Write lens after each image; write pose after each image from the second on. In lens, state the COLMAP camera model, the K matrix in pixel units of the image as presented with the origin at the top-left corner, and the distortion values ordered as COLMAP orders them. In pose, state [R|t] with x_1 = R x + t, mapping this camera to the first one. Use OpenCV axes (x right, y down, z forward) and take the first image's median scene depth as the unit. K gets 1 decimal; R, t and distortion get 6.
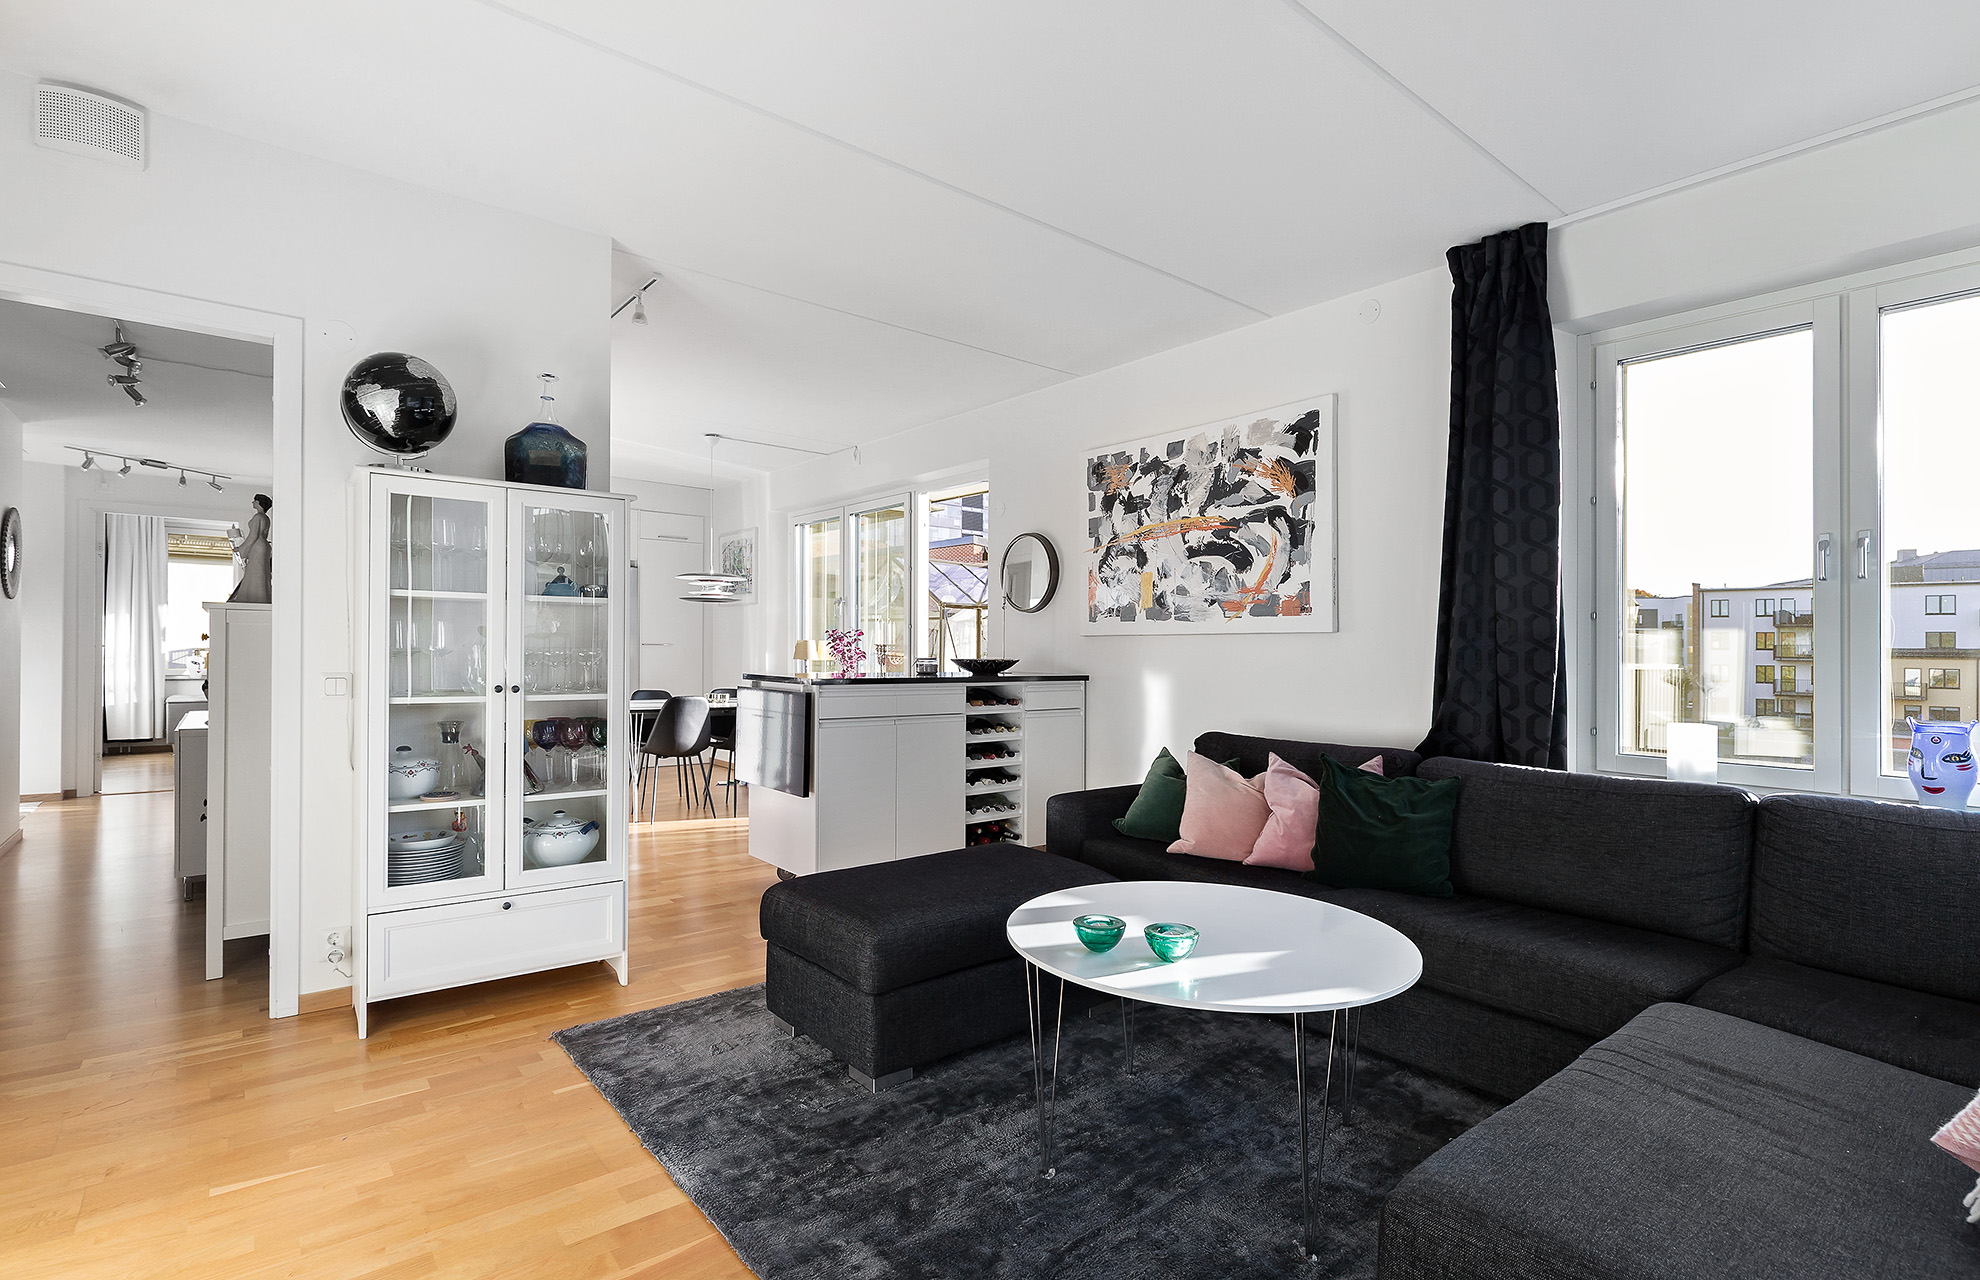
lens RADIAL K [[932.4, 0, 990.0], [0, 932.4, 640.0], [0, 0, 1]] dist [0.000118, 0.000002]
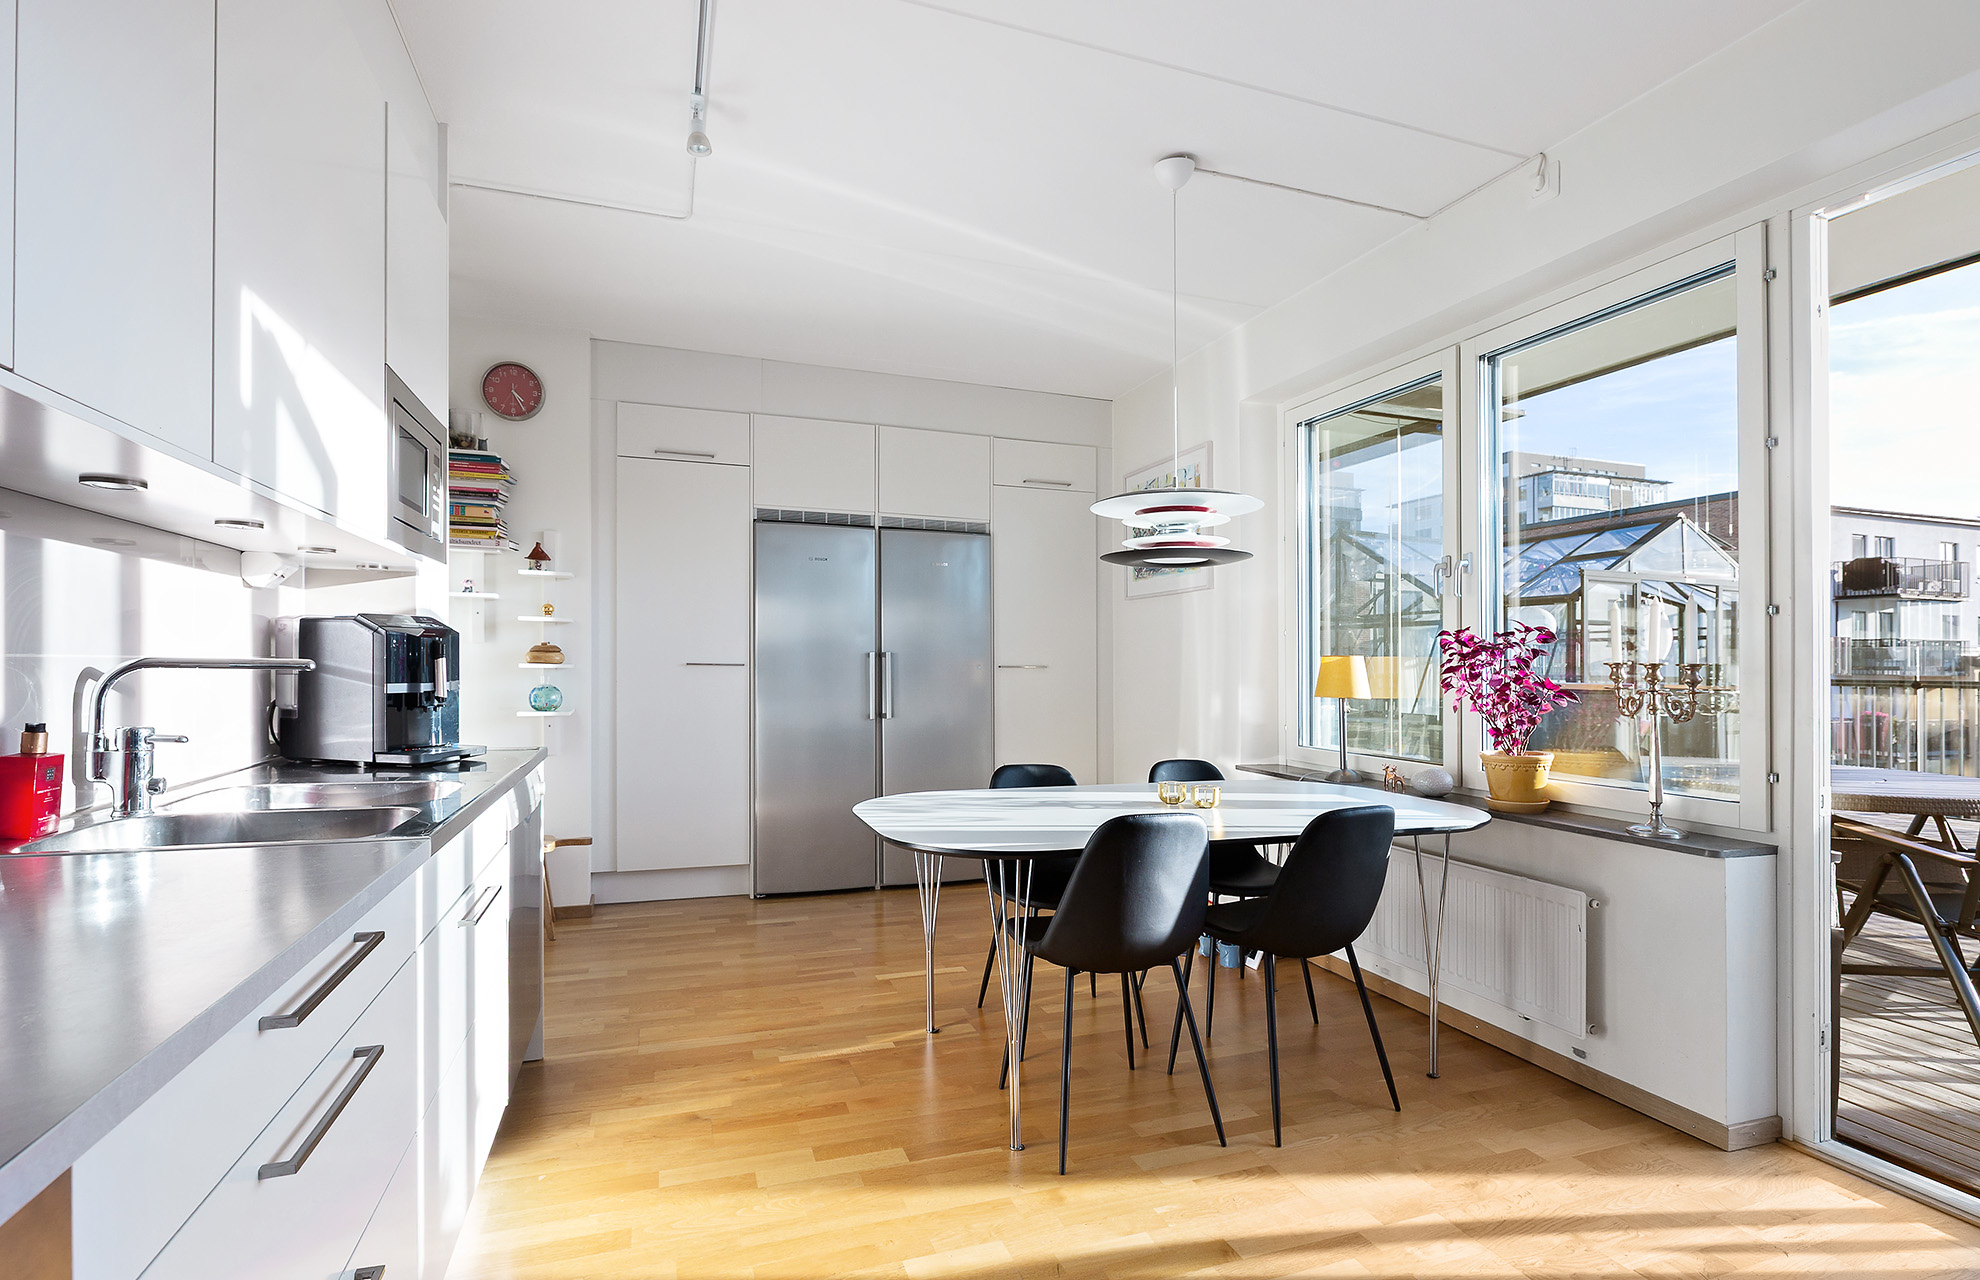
lens RADIAL K [[923.2, 0, 990.0], [0, 923.2, 640.0], [0, 0, 1]] dist [0.027089, -0.000055]
pose [[0.943291, -0.001049, -0.331966, -0.235580], [-0.008060, 0.999628, -0.026060, 0.006553], [0.331870, 0.027258, 0.942931, 0.571984]]
